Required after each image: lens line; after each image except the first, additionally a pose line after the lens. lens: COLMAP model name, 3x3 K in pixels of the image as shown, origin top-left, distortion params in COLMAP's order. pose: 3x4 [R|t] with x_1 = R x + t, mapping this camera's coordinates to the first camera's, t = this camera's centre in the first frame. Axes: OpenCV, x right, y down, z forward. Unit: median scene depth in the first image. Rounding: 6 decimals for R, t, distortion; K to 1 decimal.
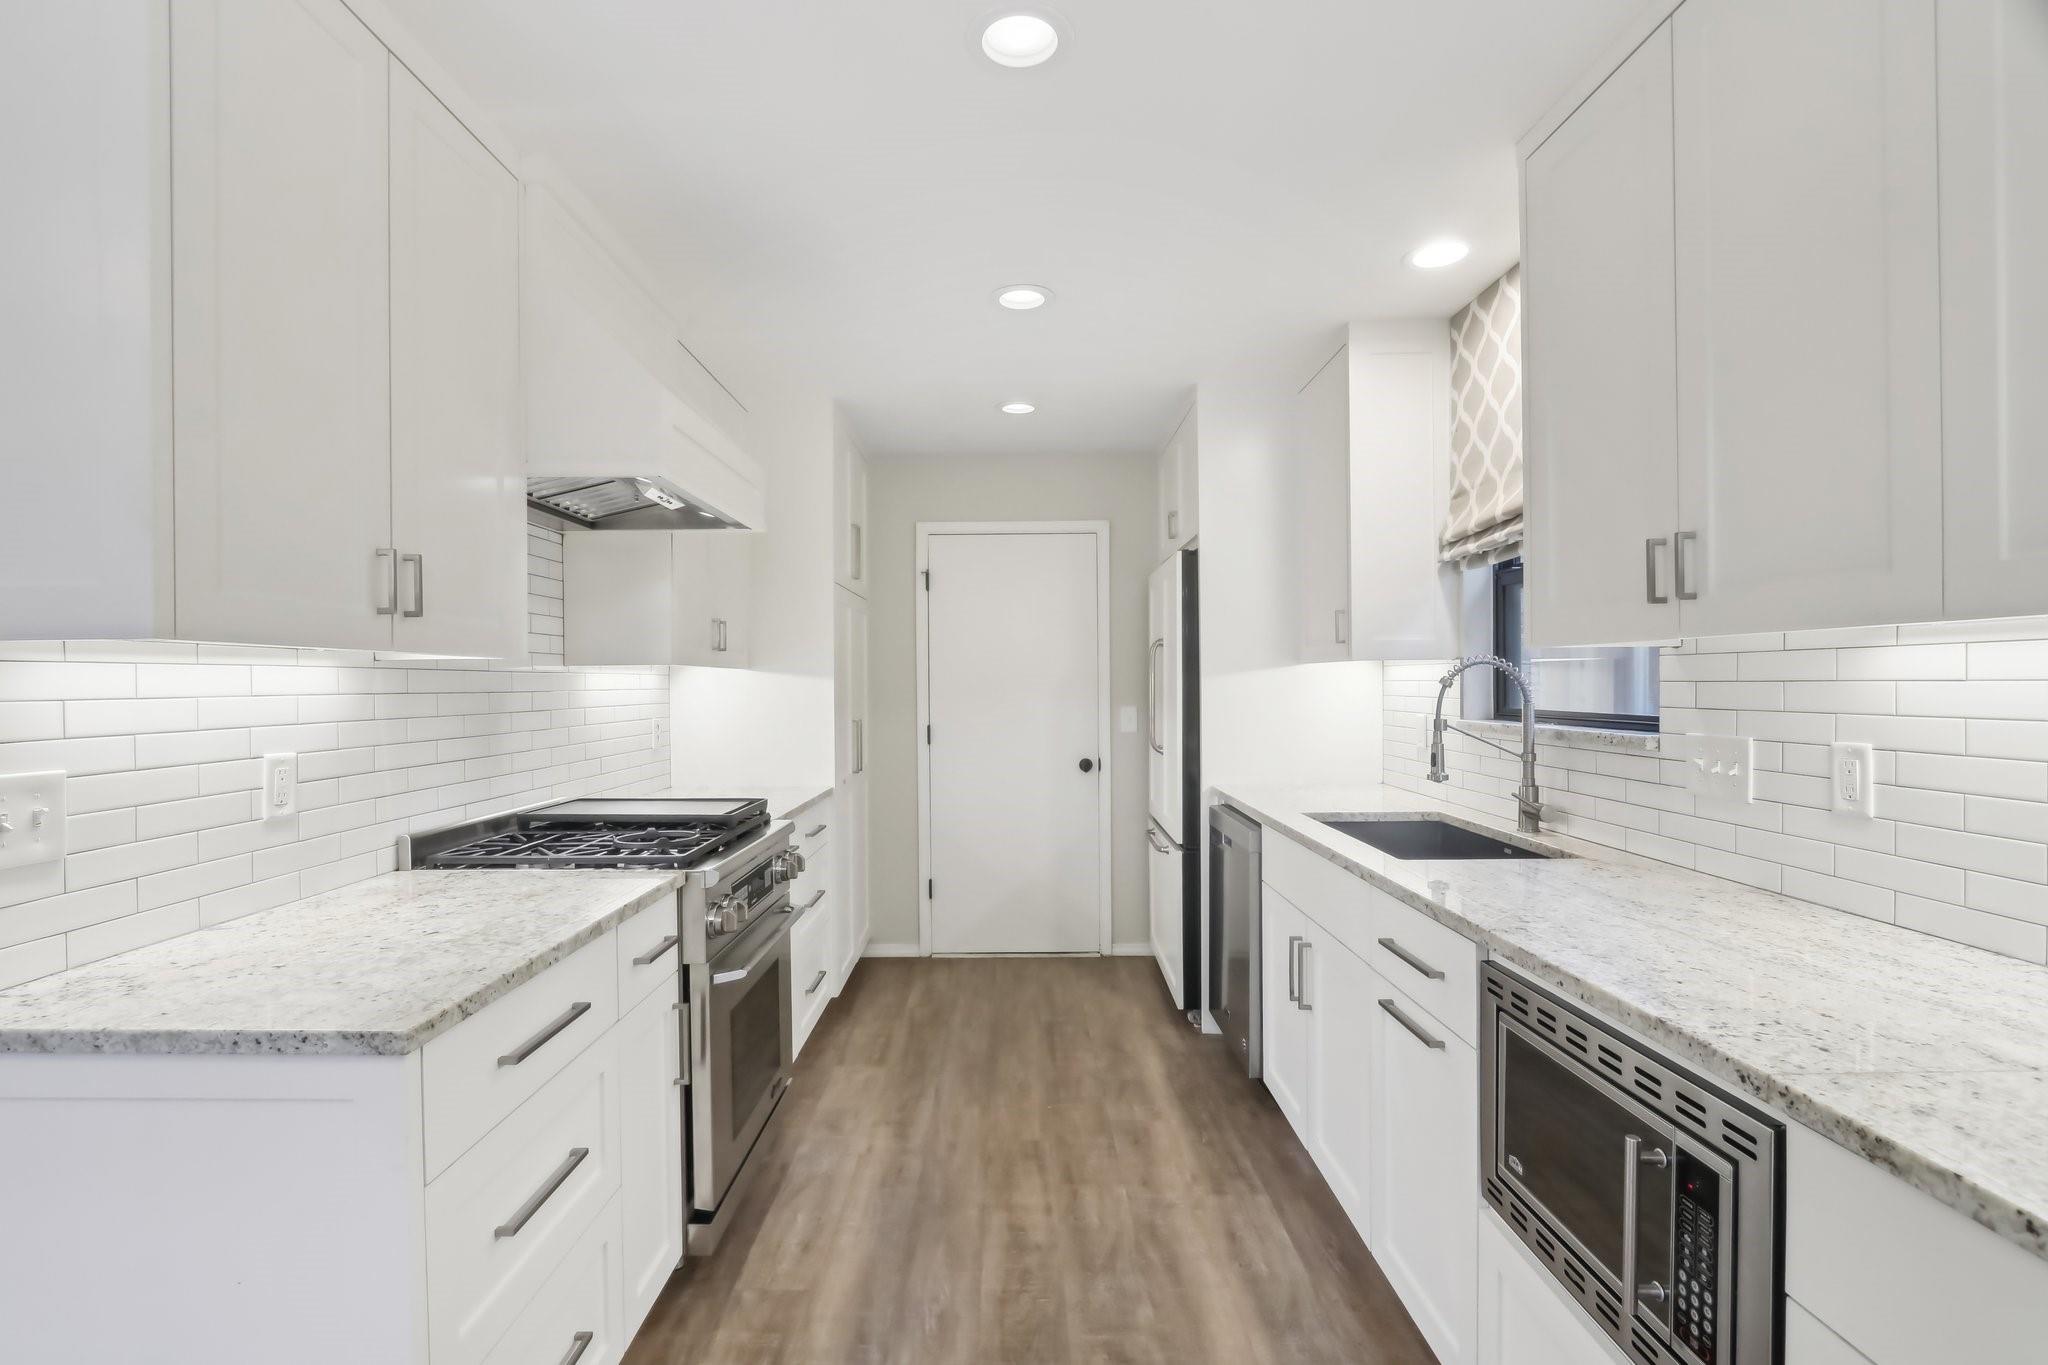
lens RADIAL K [[947.2, 0, 995.8], [0, 947.2, 684.8], [0, 0, 1]] dist [-0.010225, 0.000267]
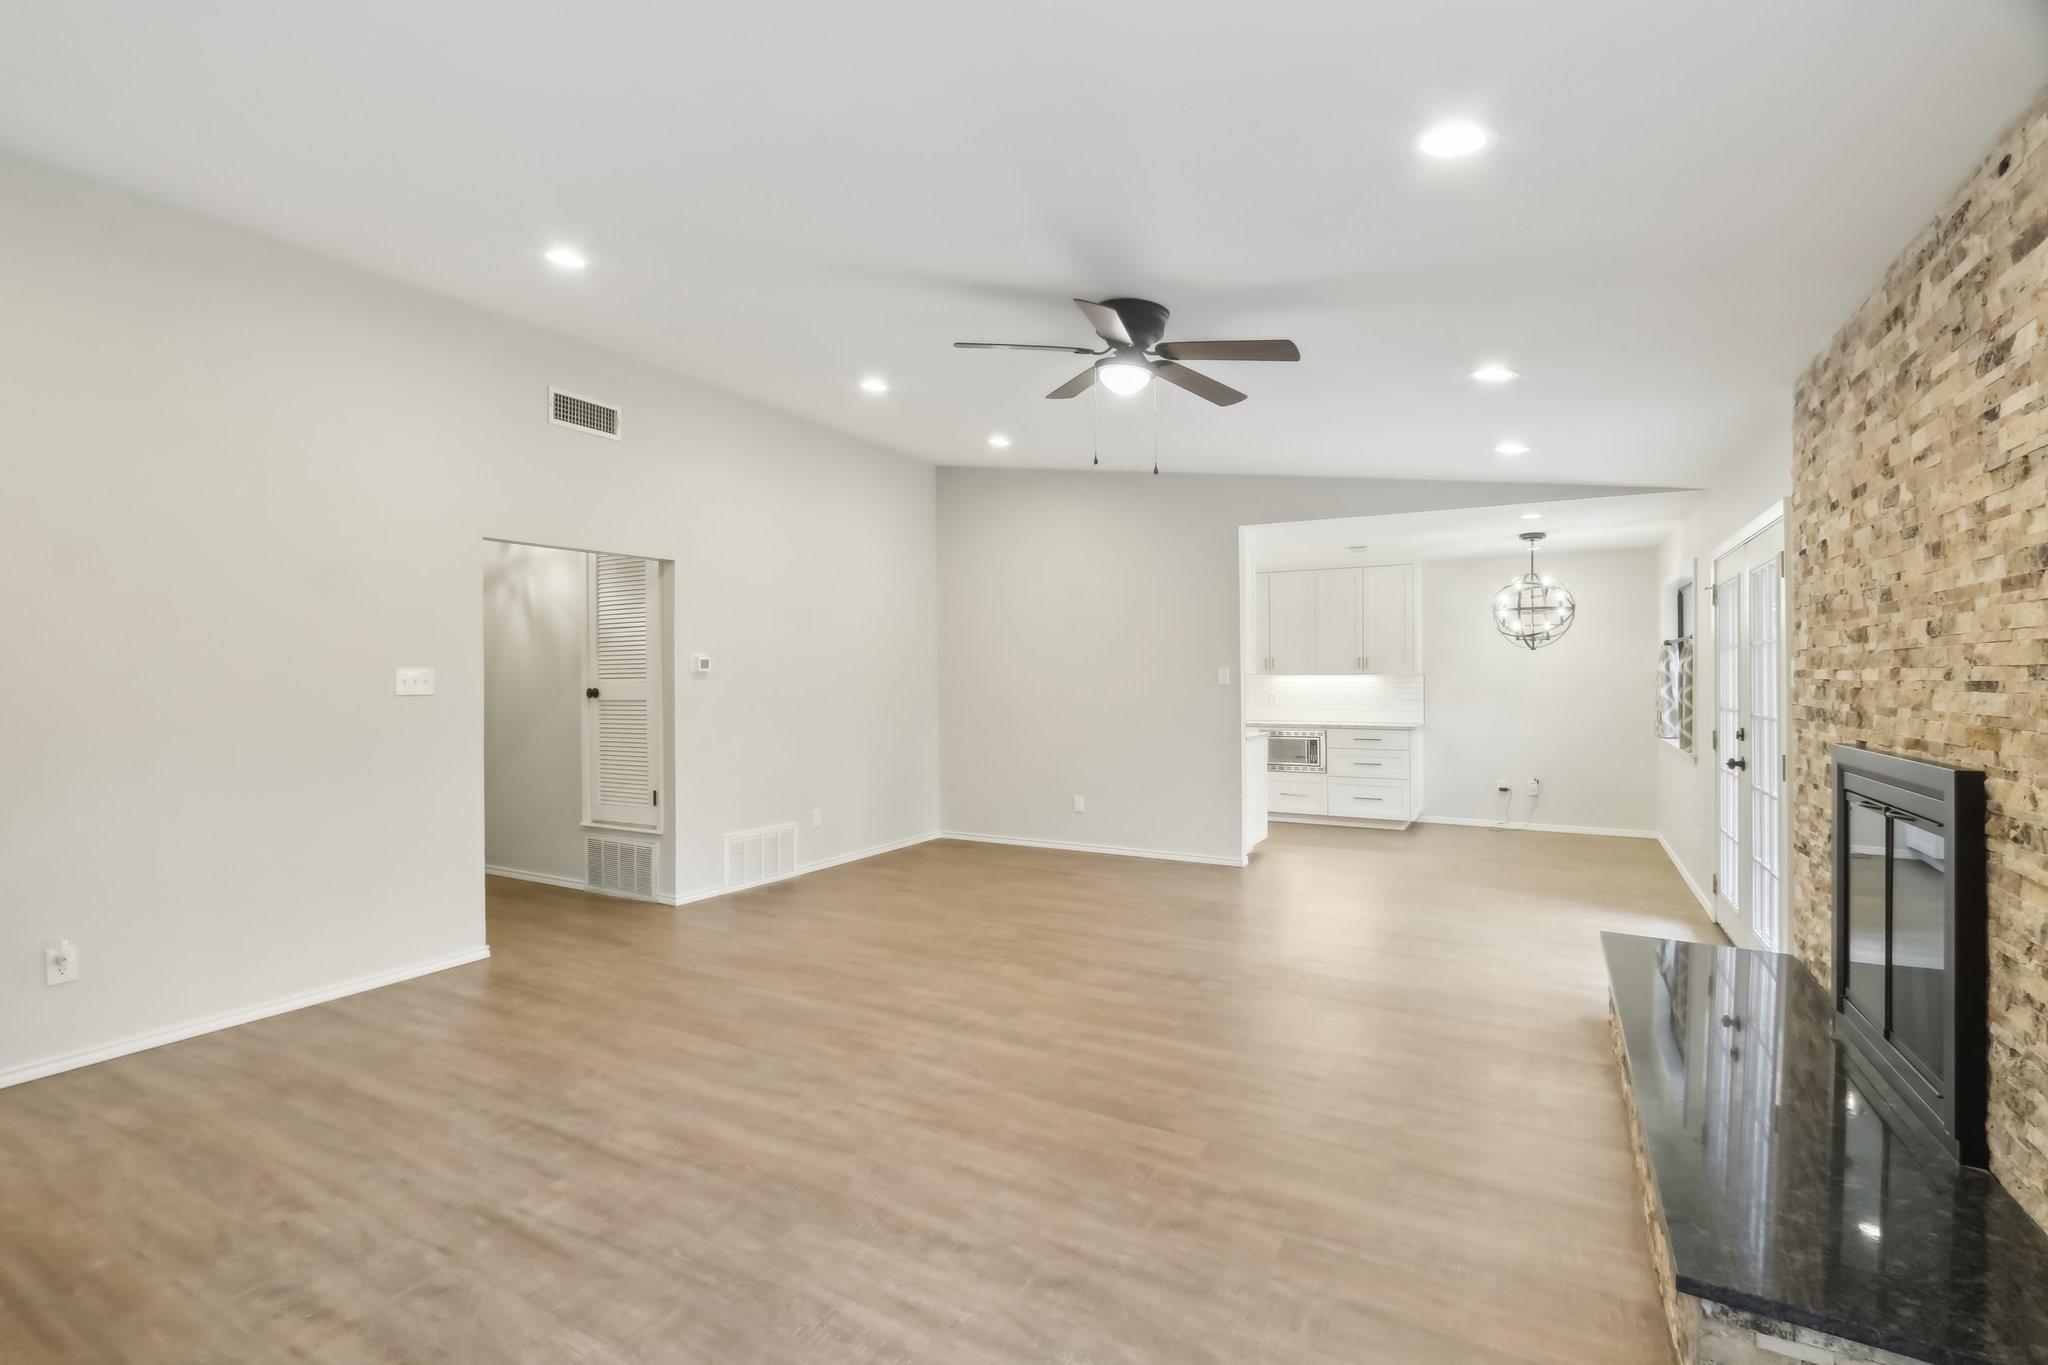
lens RADIAL K [[947.2, 0, 995.8], [0, 947.2, 684.8], [0, 0, 1]] dist [-0.010225, 0.000267]
pose [[0.485335, 0.005211, 0.874313, -4.069556], [-0.001241, 0.999985, -0.005272, 0.034132], [-0.874327, 0.001474, 0.485335, -0.310343]]
